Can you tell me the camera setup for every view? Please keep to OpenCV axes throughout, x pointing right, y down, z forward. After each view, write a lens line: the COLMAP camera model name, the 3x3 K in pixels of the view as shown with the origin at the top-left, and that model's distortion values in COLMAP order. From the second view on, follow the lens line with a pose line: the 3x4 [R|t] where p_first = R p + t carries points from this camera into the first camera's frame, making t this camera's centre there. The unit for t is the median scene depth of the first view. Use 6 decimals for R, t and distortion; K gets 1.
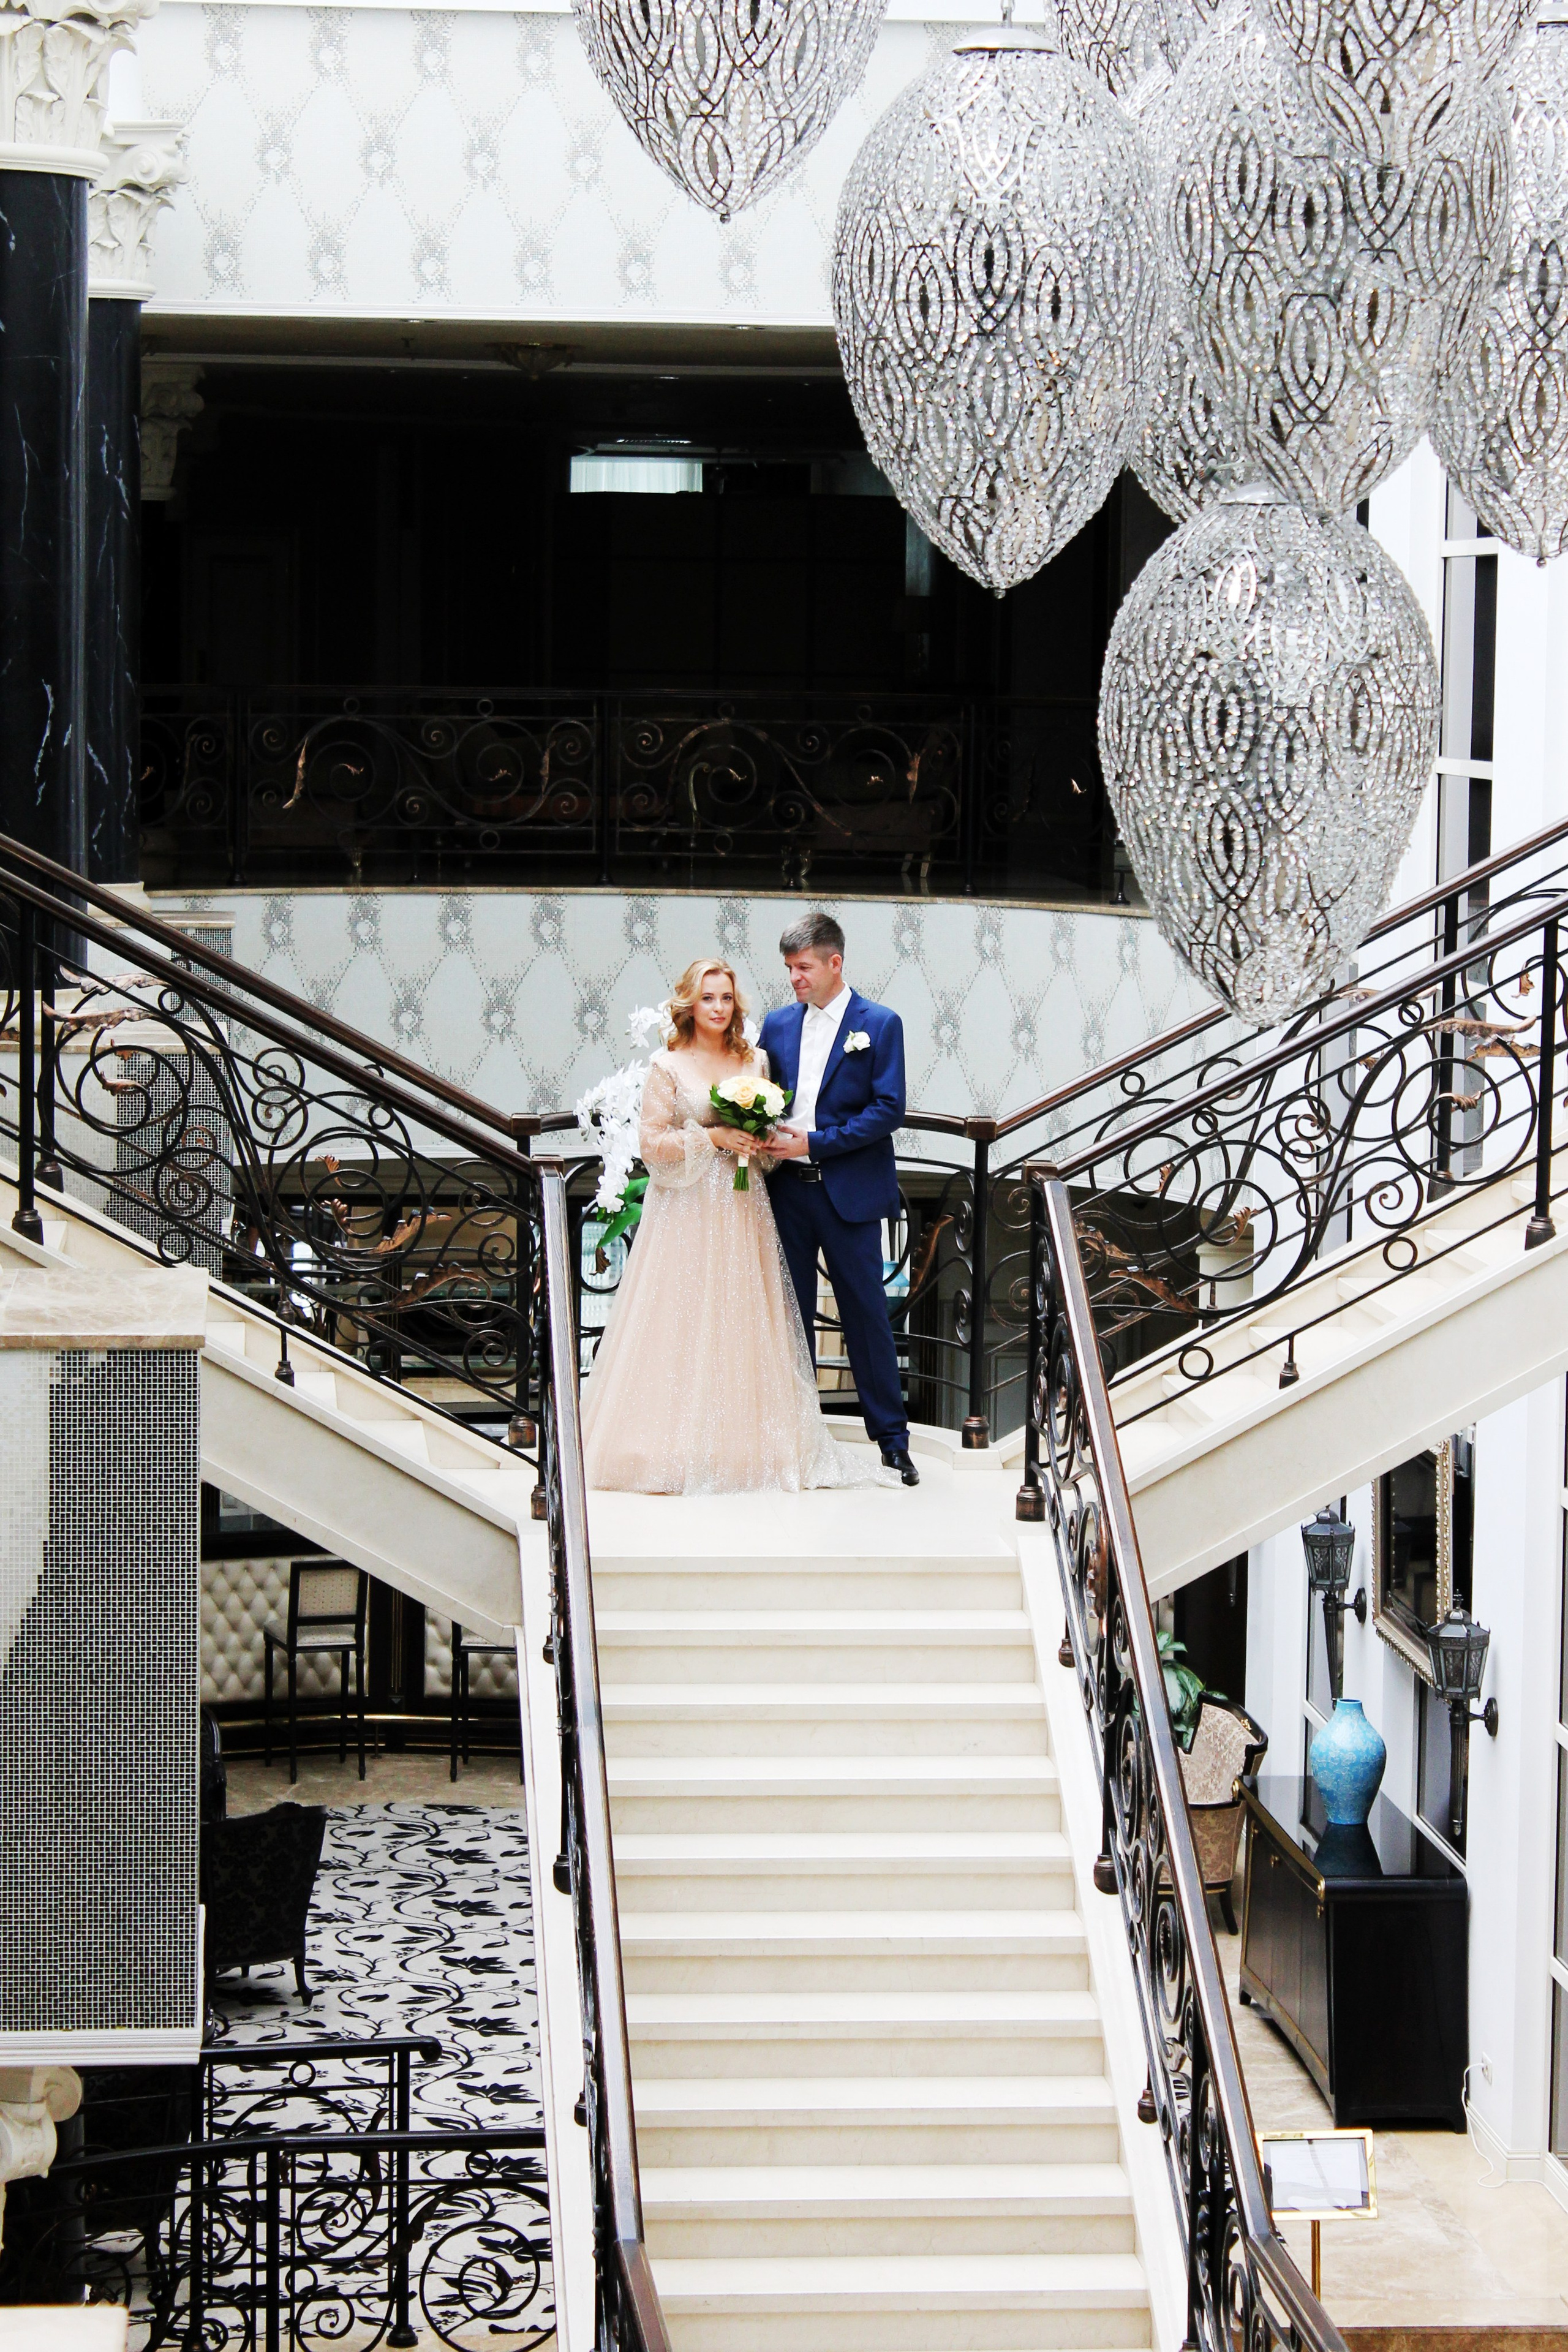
lens RADIAL K [[5981.4, 0, 786.3], [0, 5981.4, 1180.4], [0, 0, 1]] dist [-0.005554, 0.000000]
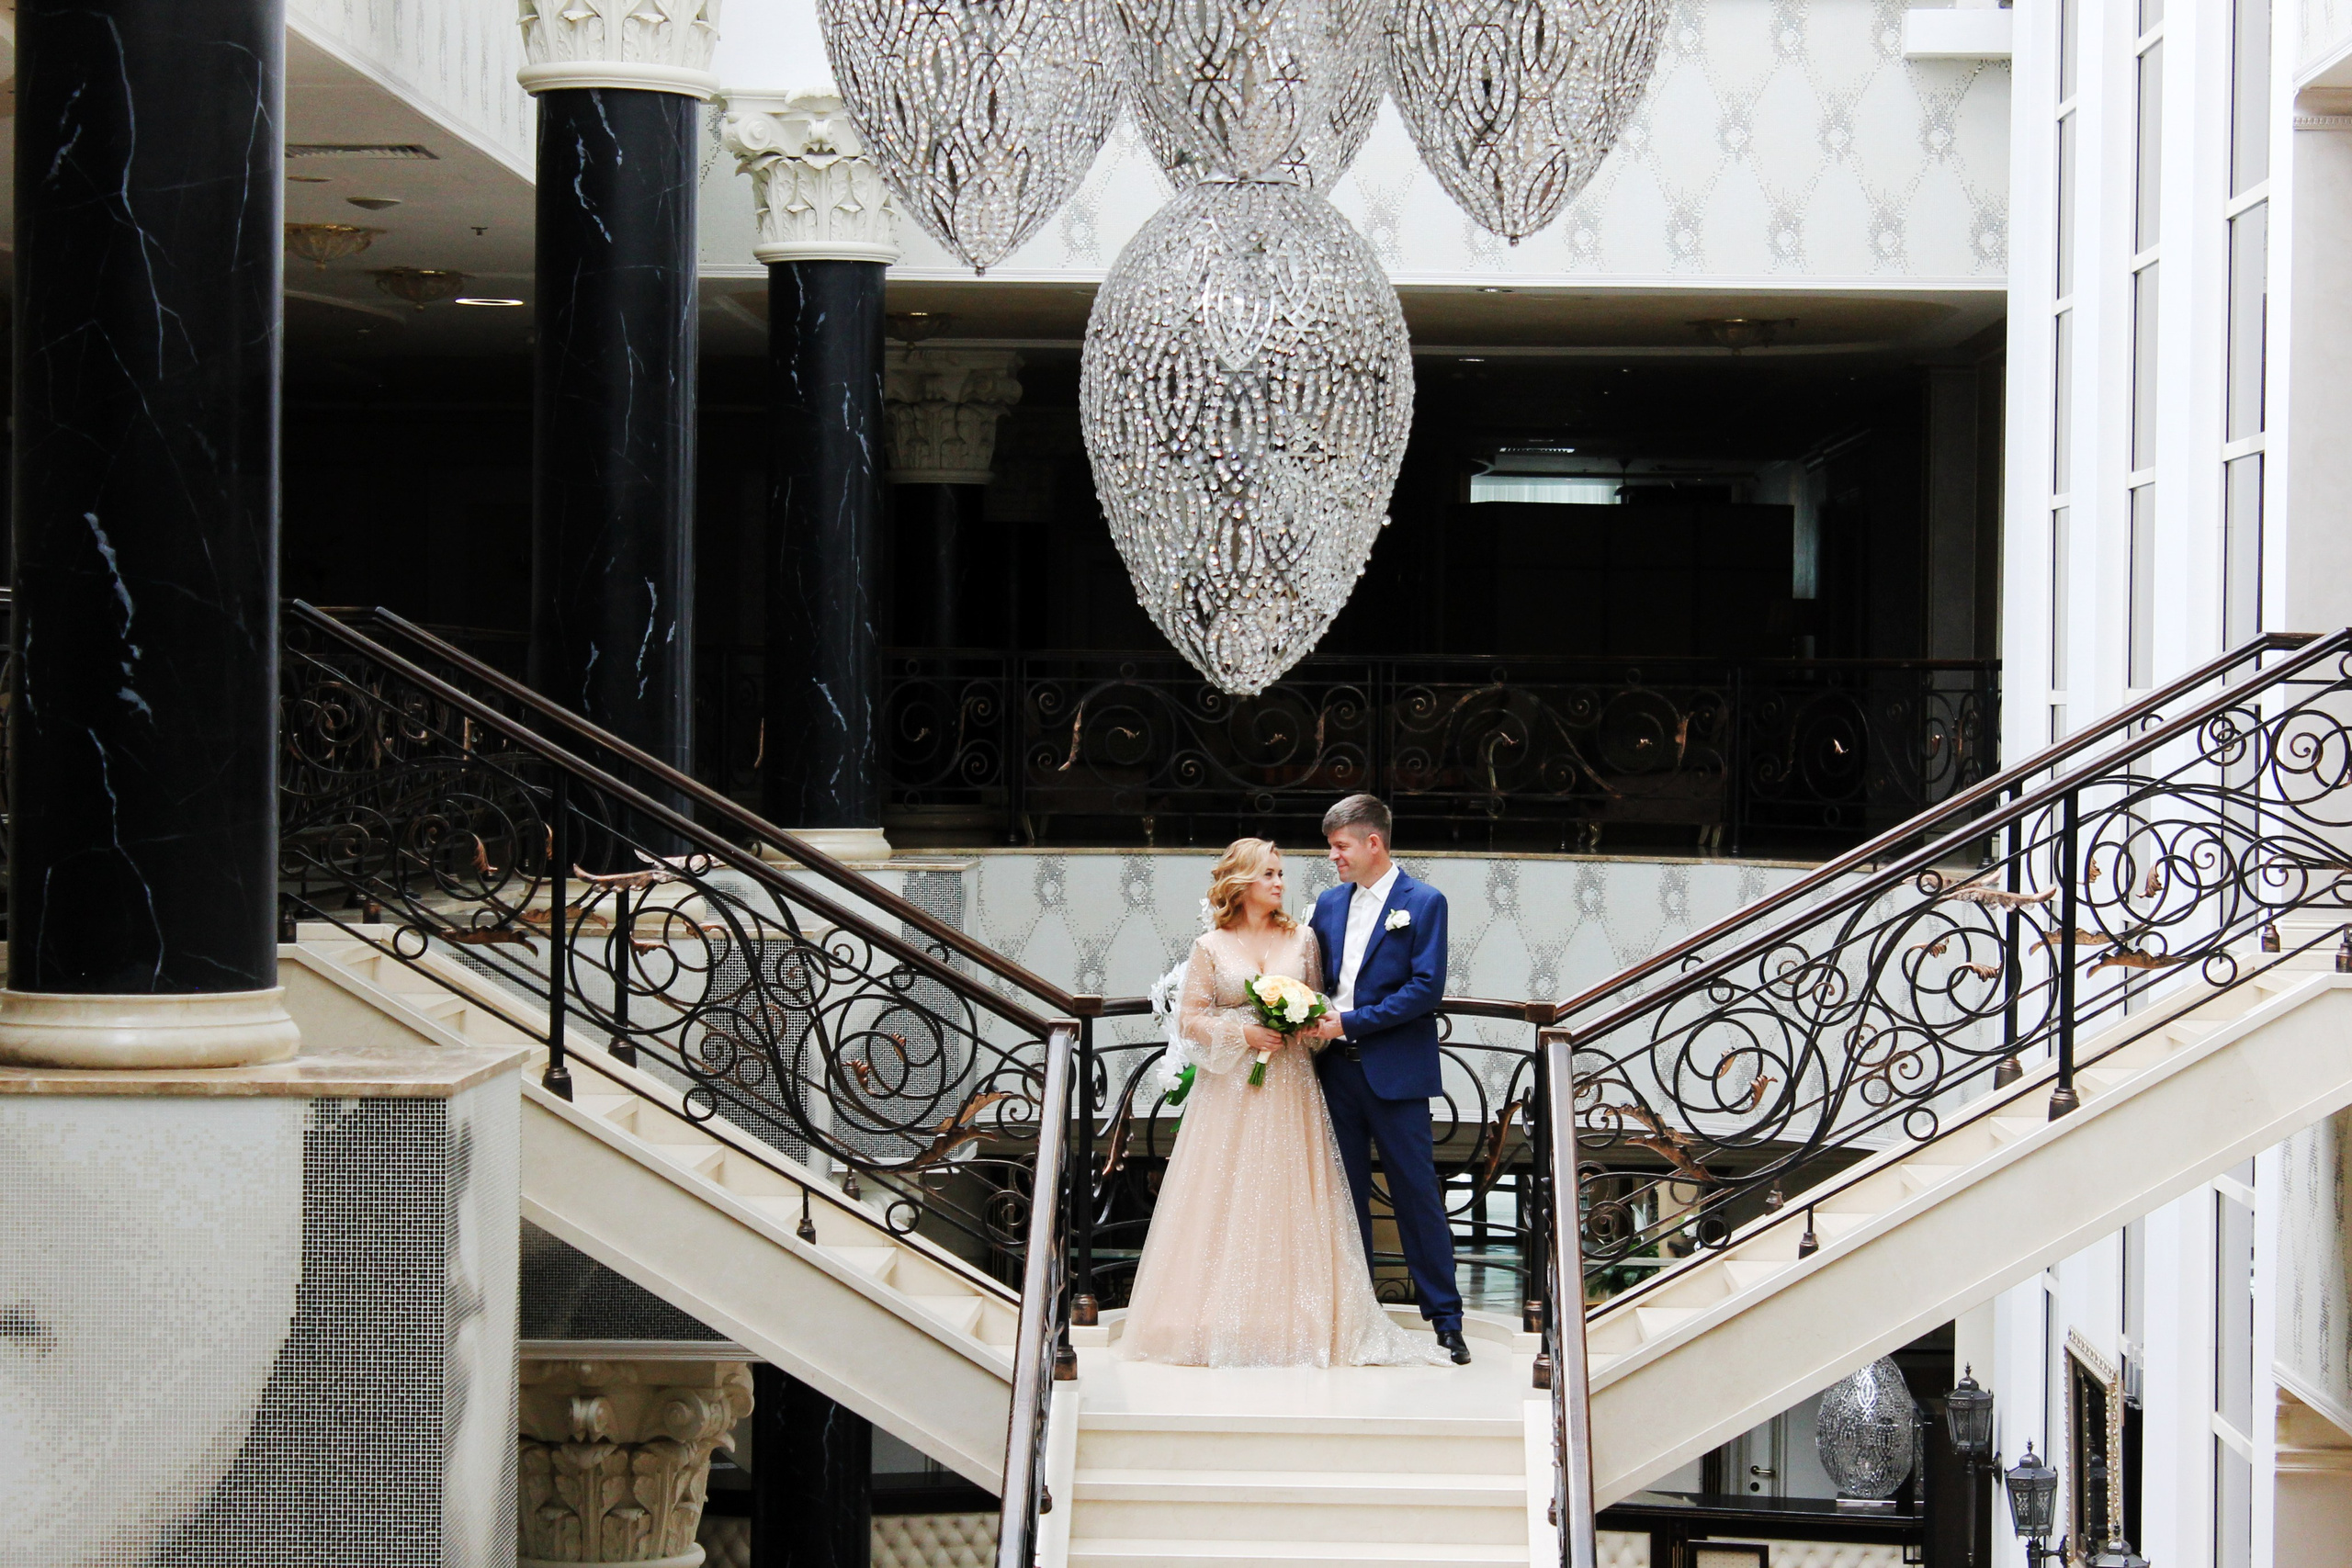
lens RADIAL K [[5980.8, 0, 1183.4], [0, 5980.8, 771.2], [0, 0, 1]] dist [-0.005554, 0.000000]
pose [[0.991519, -0.001410, -0.129956, 0.110309], [-0.009907, 0.996212, -0.086397, 0.040877], [0.129585, 0.086952, 0.987748, -0.003810]]
